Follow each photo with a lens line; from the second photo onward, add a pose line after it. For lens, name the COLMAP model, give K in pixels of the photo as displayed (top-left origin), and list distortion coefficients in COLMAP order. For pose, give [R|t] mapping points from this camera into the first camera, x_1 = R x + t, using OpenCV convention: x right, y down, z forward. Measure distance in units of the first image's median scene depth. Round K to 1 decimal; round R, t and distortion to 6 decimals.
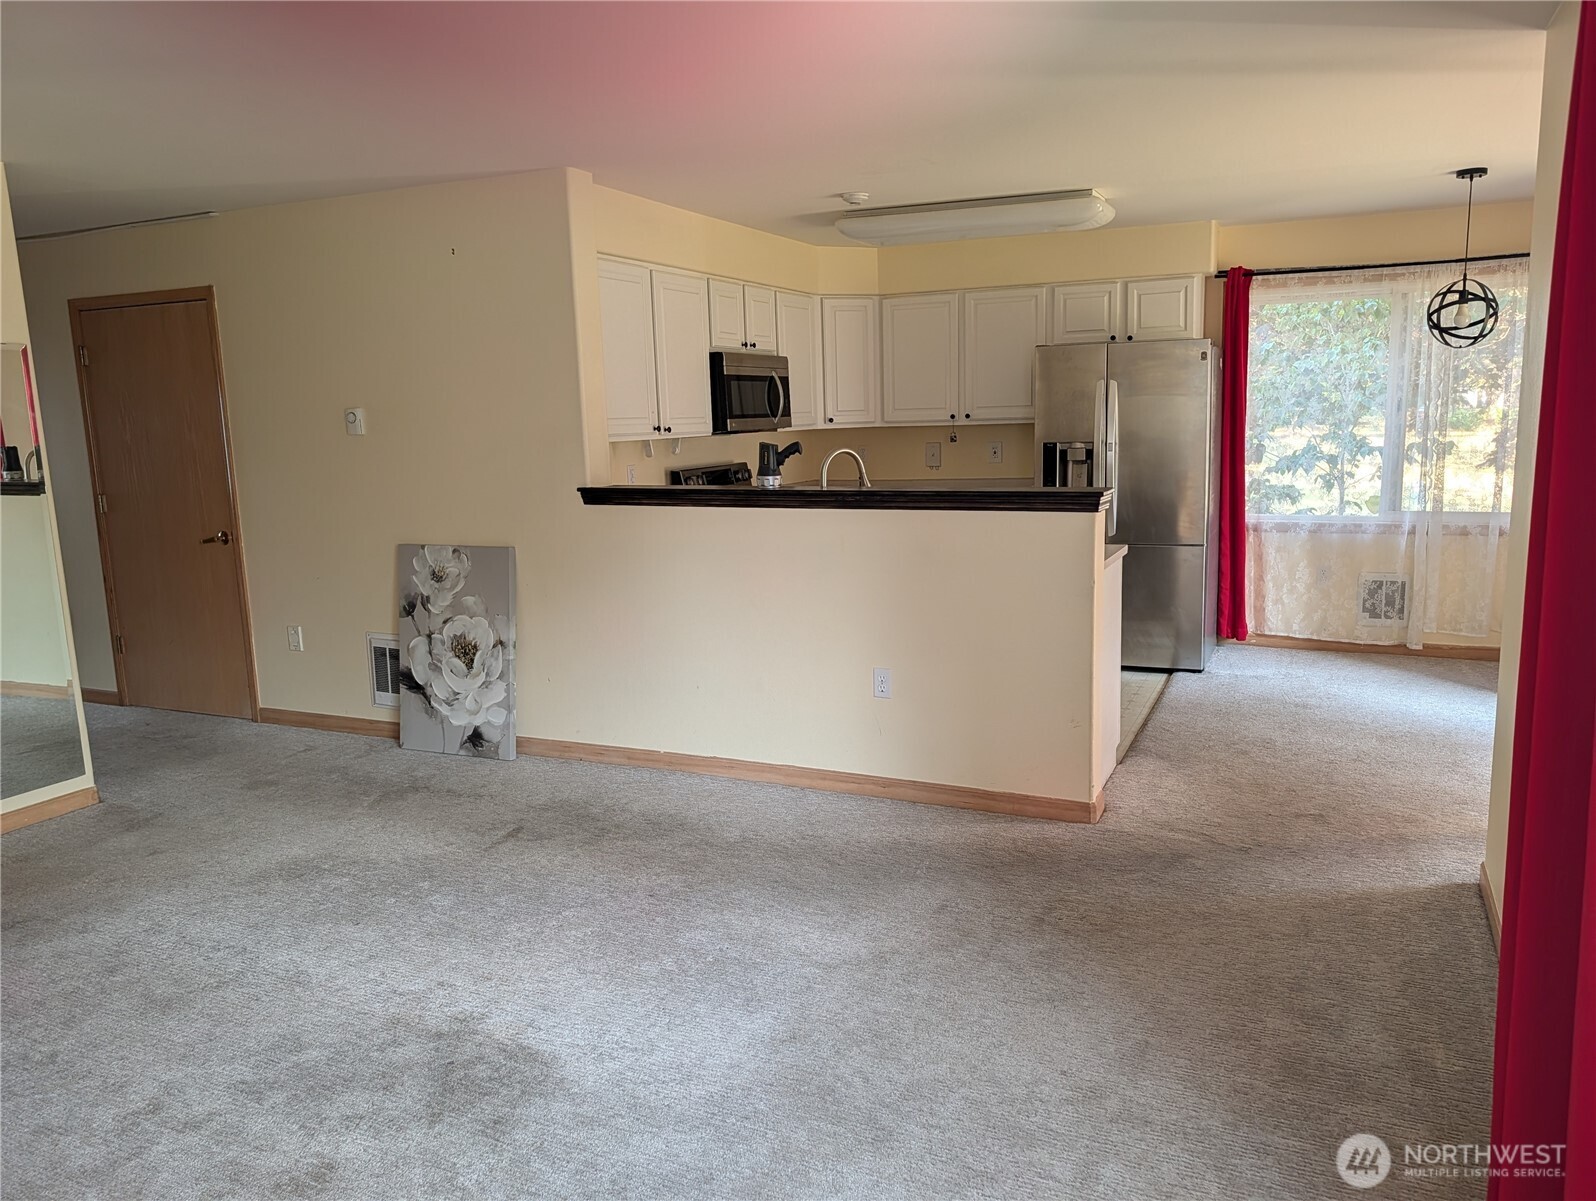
lens RADIAL K [[1141.4, 0, 813.8], [0, 1141.4, 602.1], [0, 0, 1]] dist [0.018994, -0.022267]
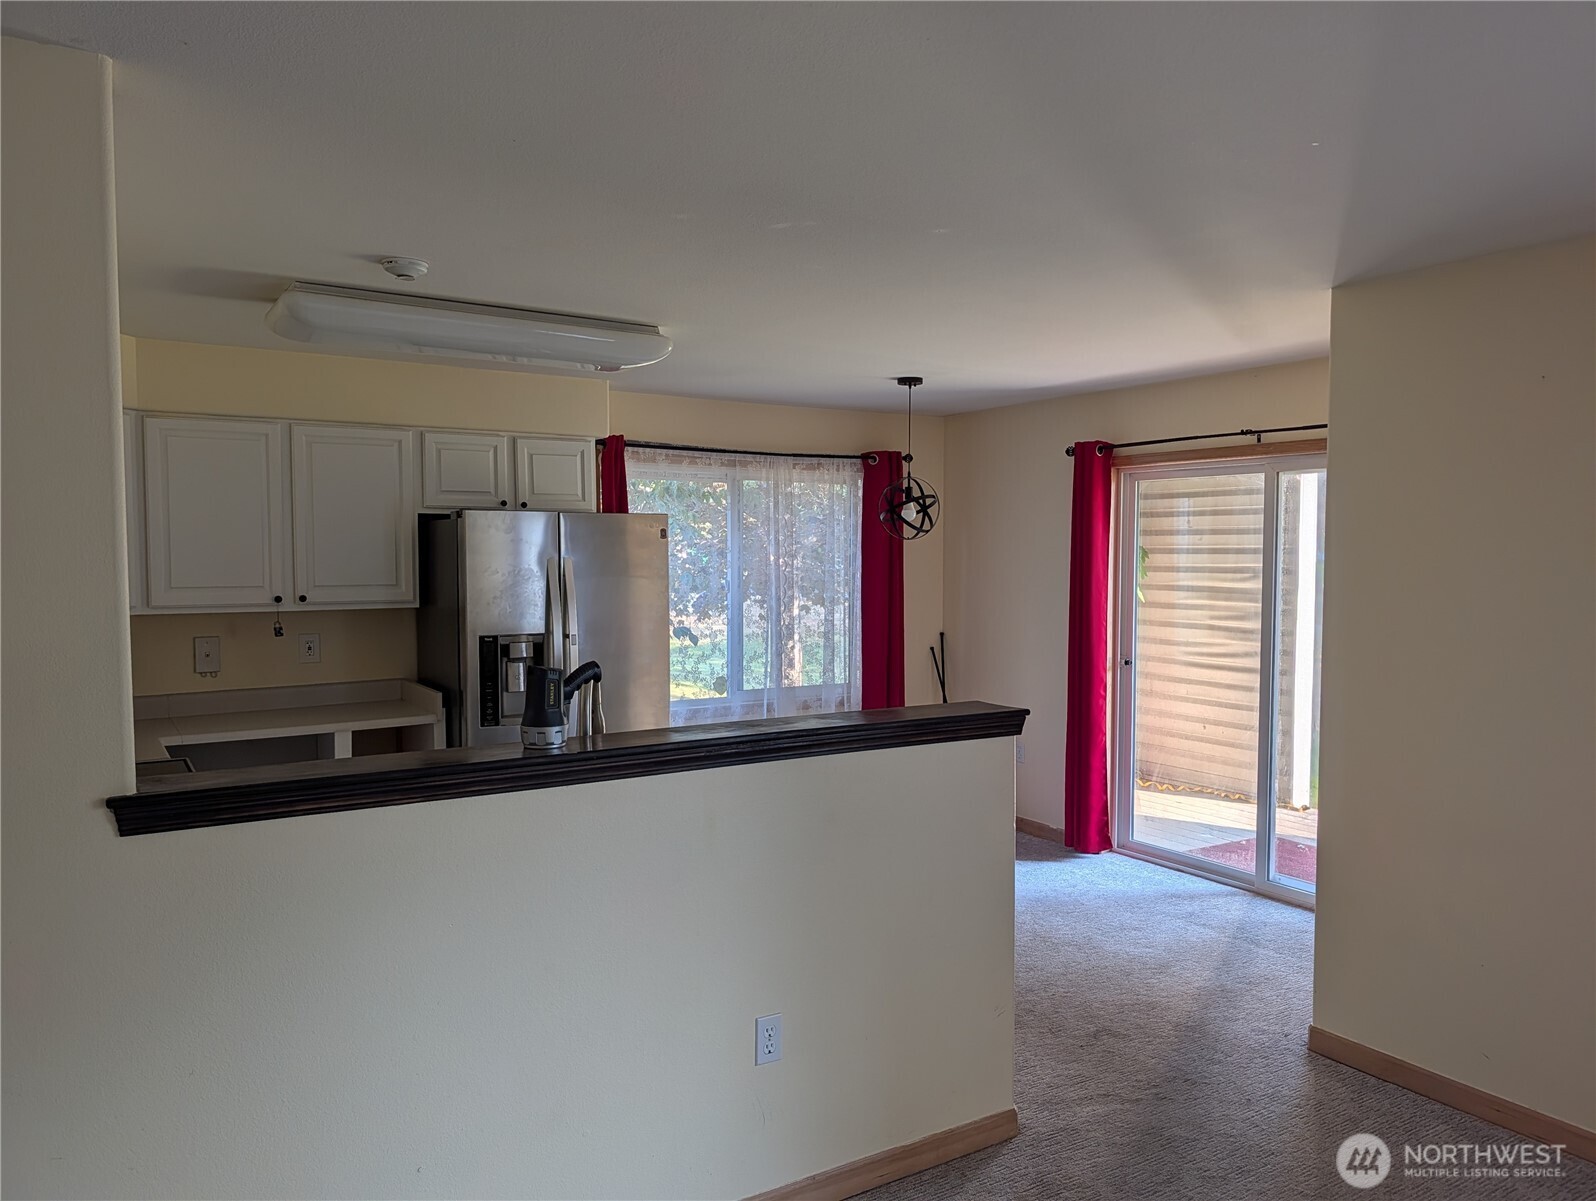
lens RADIAL K [[1141.4, 0, 784.0], [0, 1141.4, 620.2], [0, 0, 1]] dist [0.018994, -0.022267]
pose [[0.547575, -0.022373, 0.836457, -0.413730], [0.124647, 0.990670, -0.055100, -0.110041], [-0.827420, 0.134433, 0.545255, 0.559216]]
